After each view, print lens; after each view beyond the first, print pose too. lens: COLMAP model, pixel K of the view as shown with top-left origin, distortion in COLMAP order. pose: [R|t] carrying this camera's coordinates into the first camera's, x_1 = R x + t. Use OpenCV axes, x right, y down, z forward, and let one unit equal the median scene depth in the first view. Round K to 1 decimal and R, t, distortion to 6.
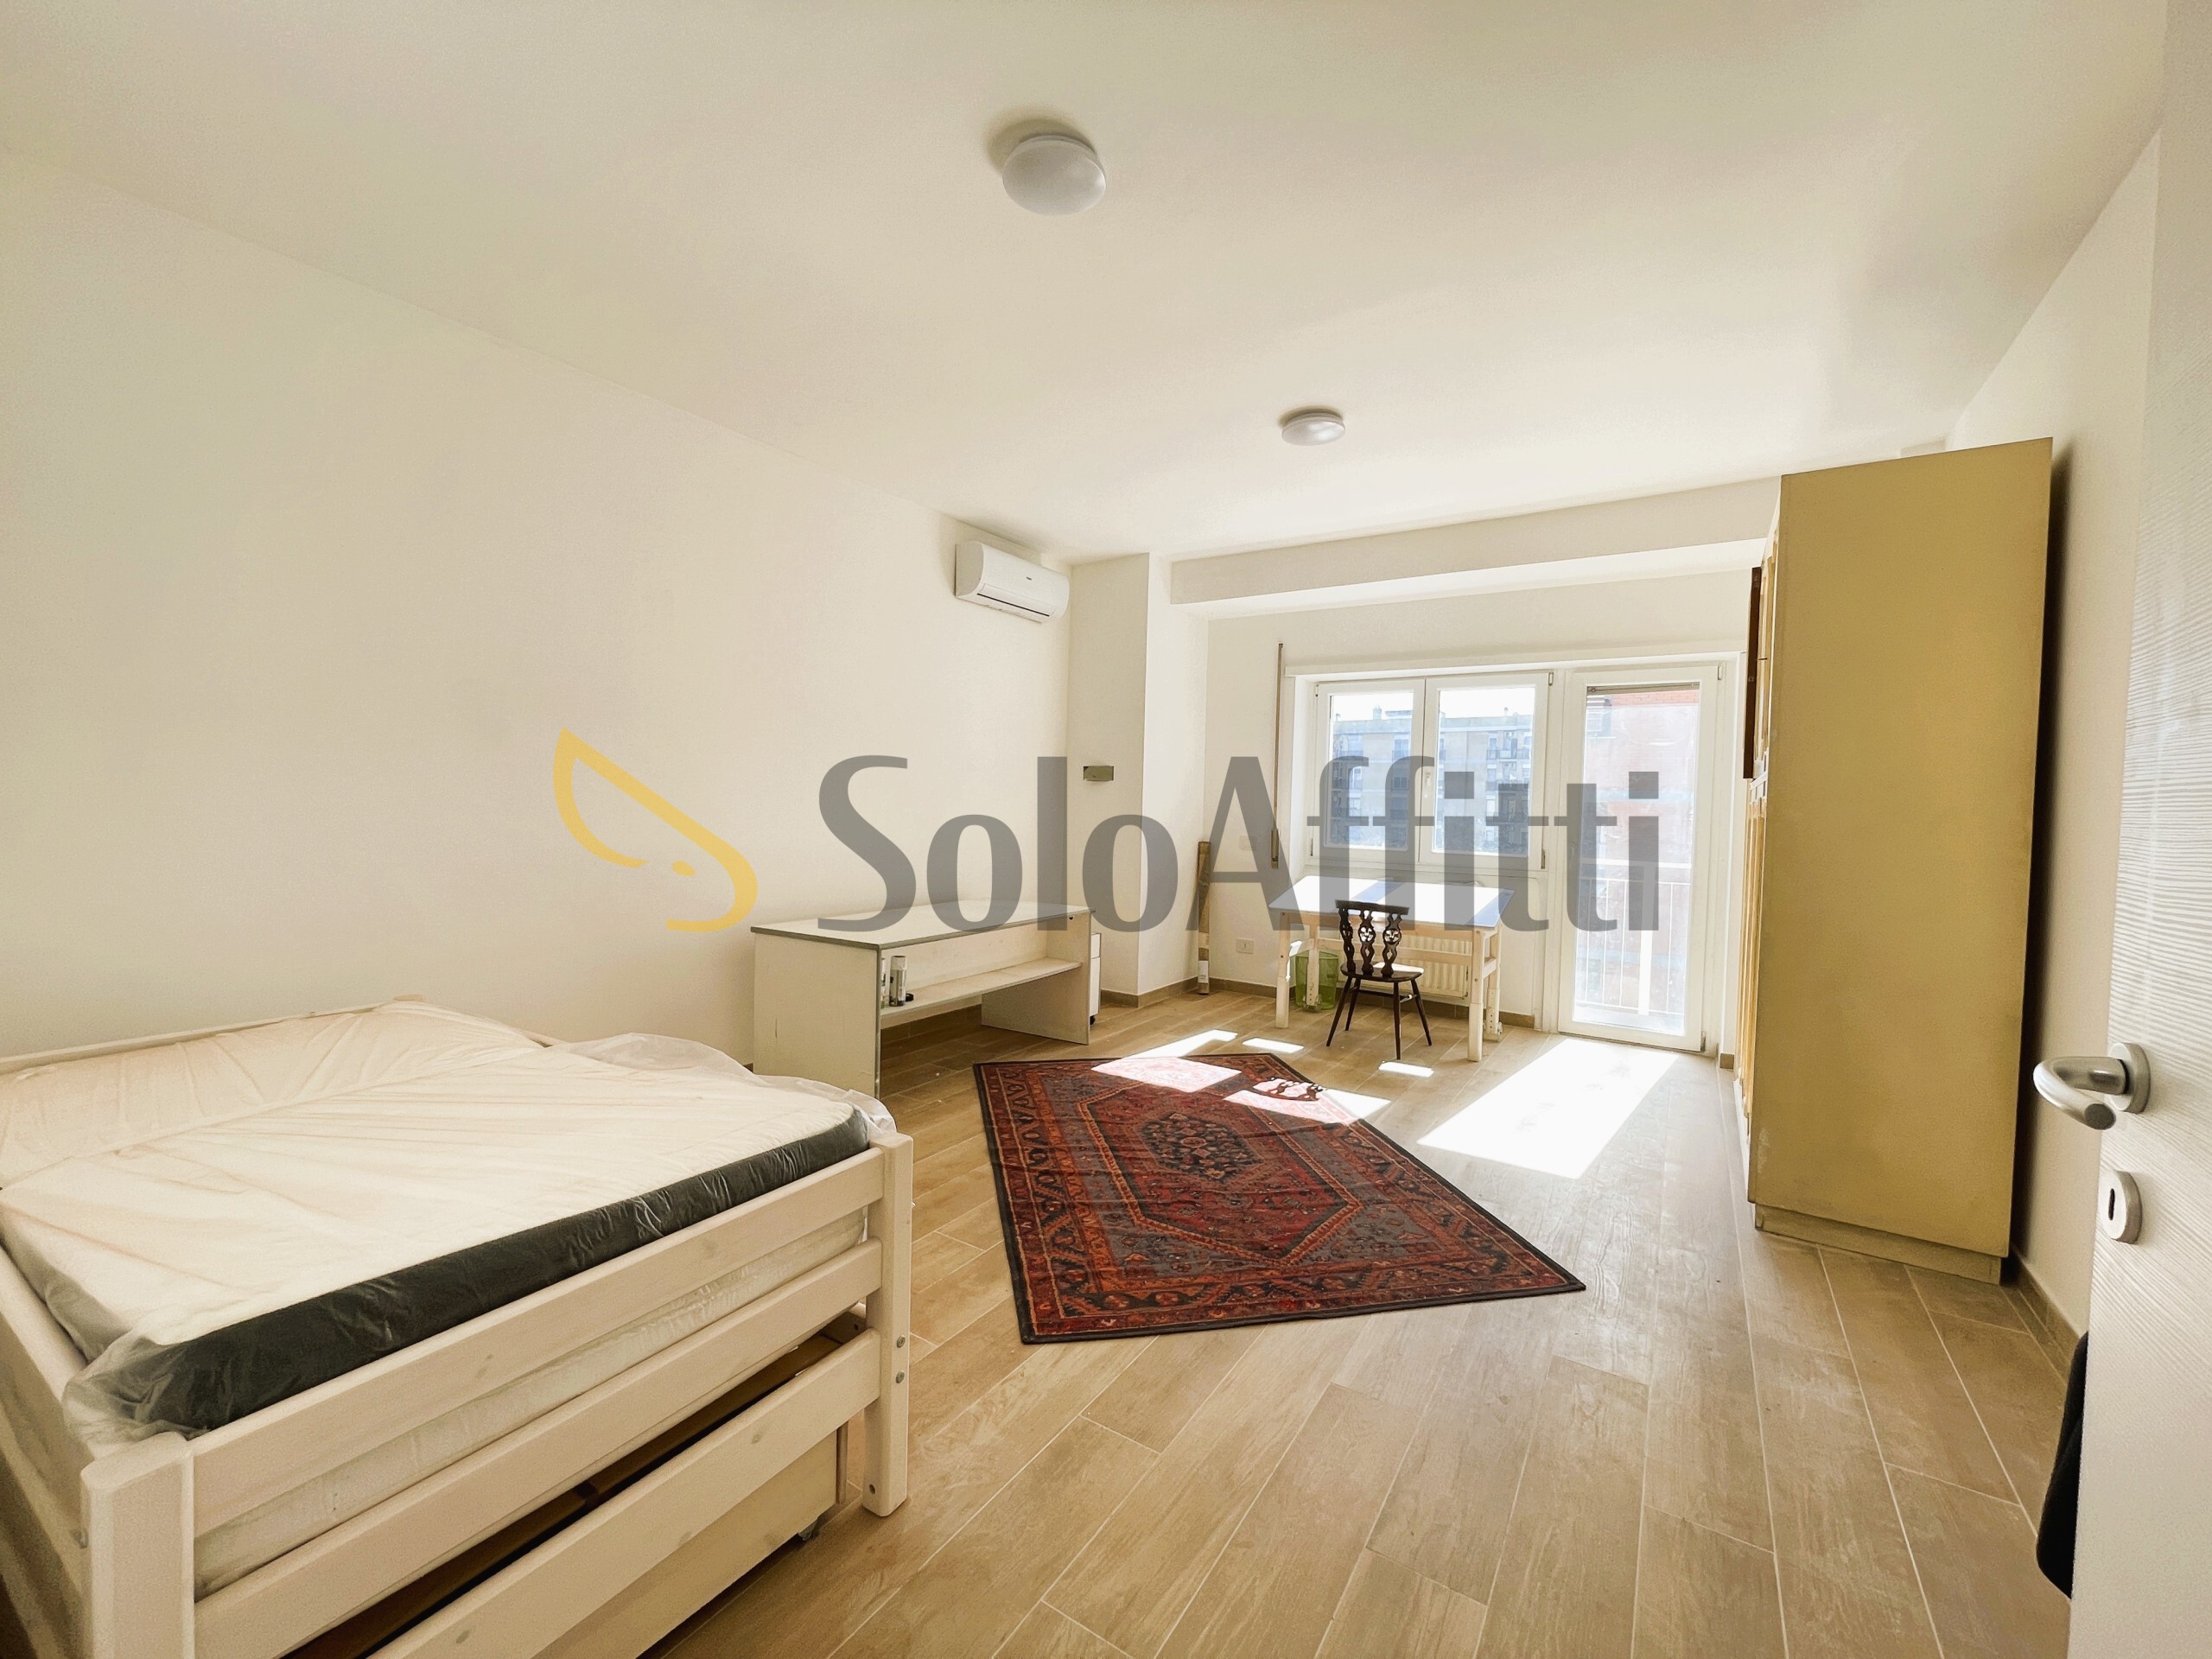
lens RADIAL K [[892.5, 0, 1104.6], [0, 892.5, 826.4], [0, 0, 1]] dist [-0.001523, -0.000250]
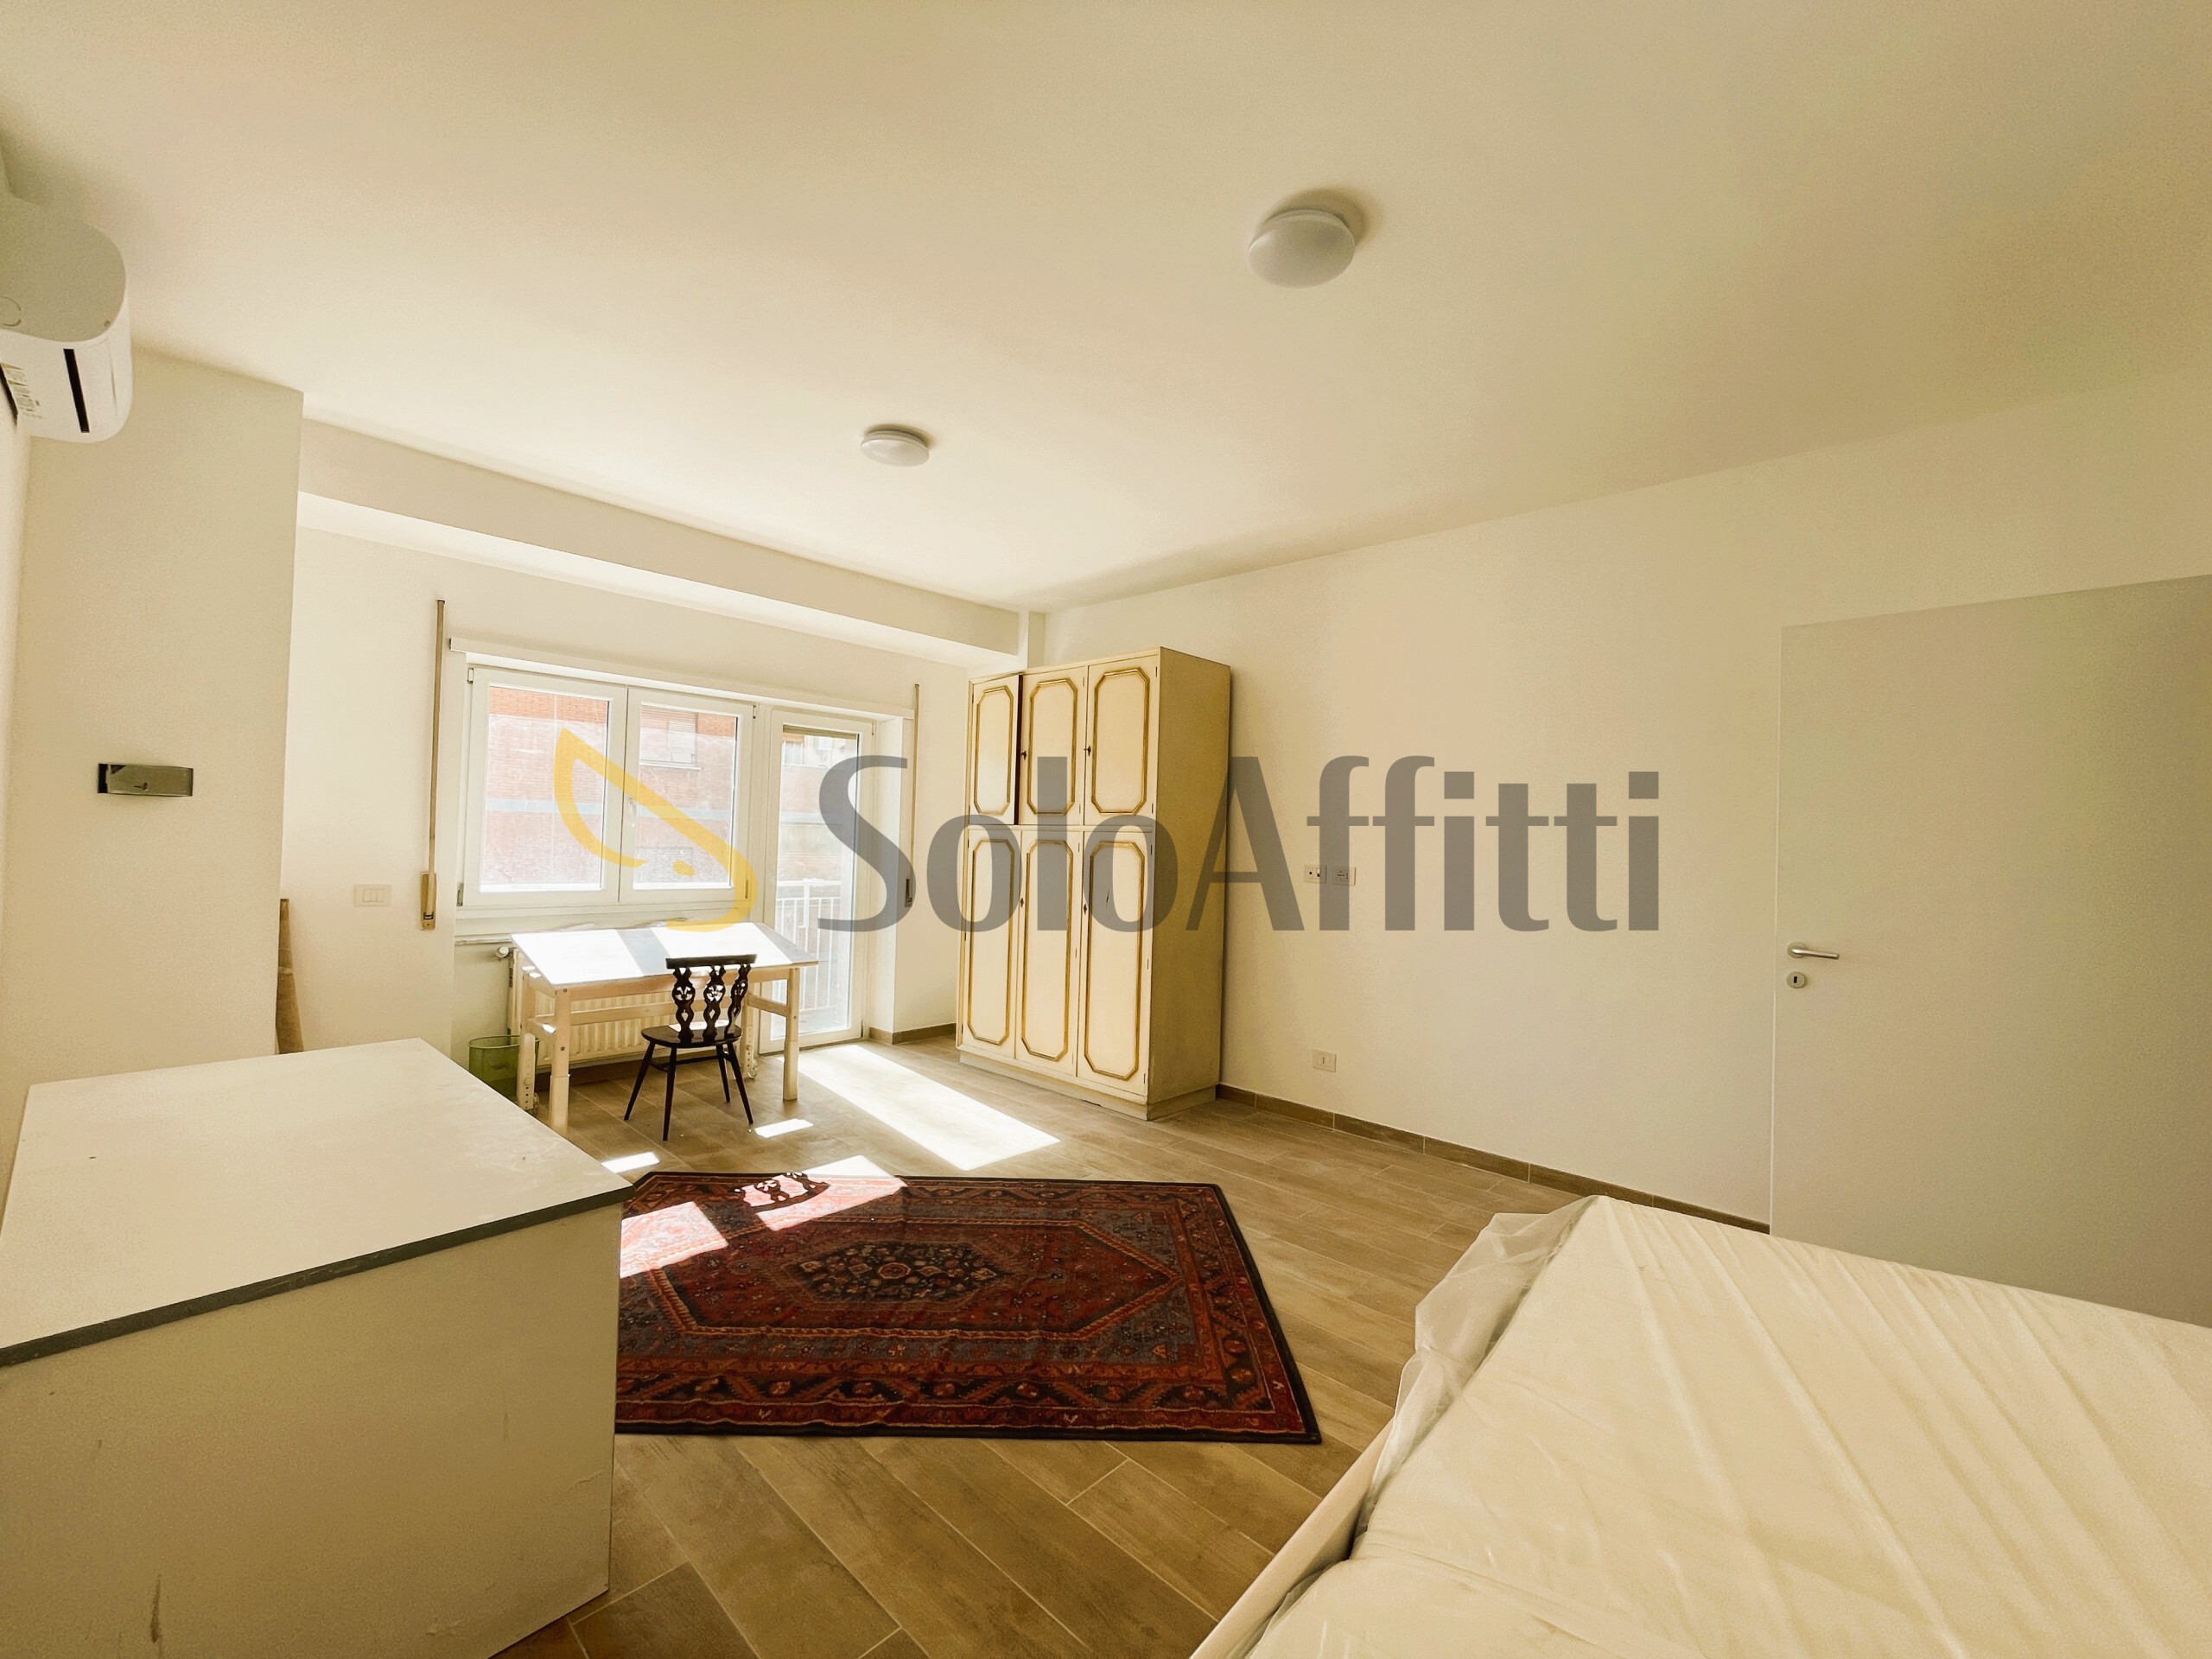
lens RADIAL K [[892.5, 0, 1100.4], [0, 892.5, 833.4], [0, 0, 1]] dist [-0.001523, -0.000250]
pose [[0.170784, -0.016296, 0.985174, -0.646164], [-0.001824, 0.999856, 0.016855, -0.065017], [-0.985307, -0.004676, 0.170729, 0.635751]]
